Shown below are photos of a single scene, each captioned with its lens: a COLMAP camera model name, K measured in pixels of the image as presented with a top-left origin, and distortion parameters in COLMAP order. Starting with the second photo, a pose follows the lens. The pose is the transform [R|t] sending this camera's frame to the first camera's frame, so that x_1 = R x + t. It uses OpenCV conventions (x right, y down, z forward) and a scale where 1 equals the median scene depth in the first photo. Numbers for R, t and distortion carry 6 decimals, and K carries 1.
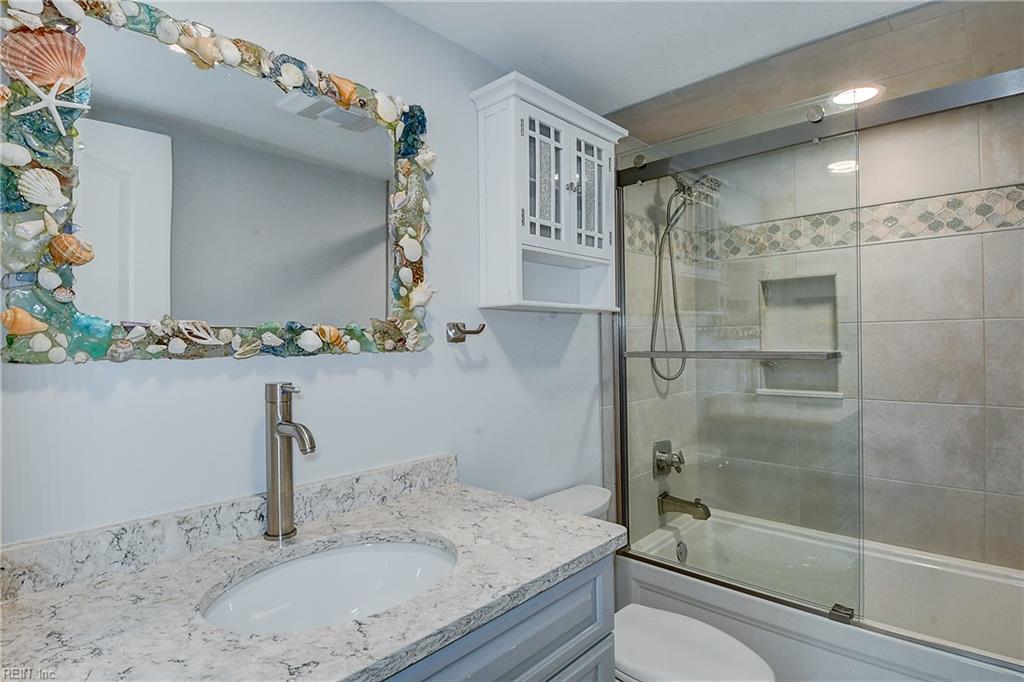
lens RADIAL K [[535.5, 0, 518.1], [0, 535.5, 338.4], [0, 0, 1]] dist [0.023457, -0.029023]
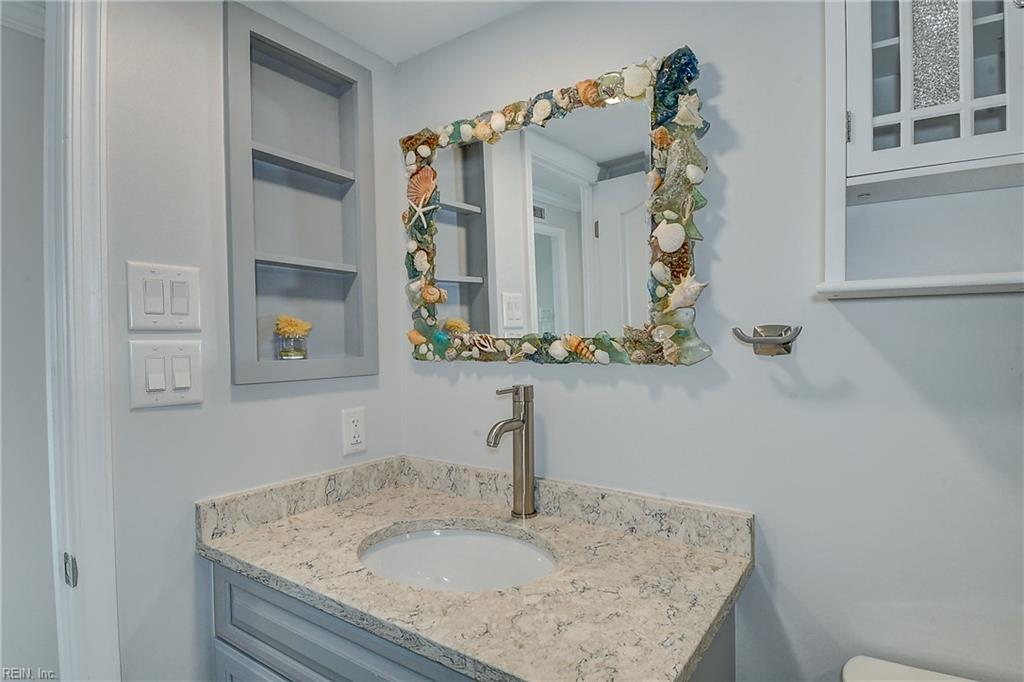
lens RADIAL K [[535.5, 0, 513.2], [0, 535.5, 350.1], [0, 0, 1]] dist [0.023457, -0.029023]
pose [[0.130165, 0.024487, -0.991190, 0.637801], [0.004860, 0.999667, 0.025334, -0.021768], [0.991480, -0.008115, 0.130003, 0.744095]]
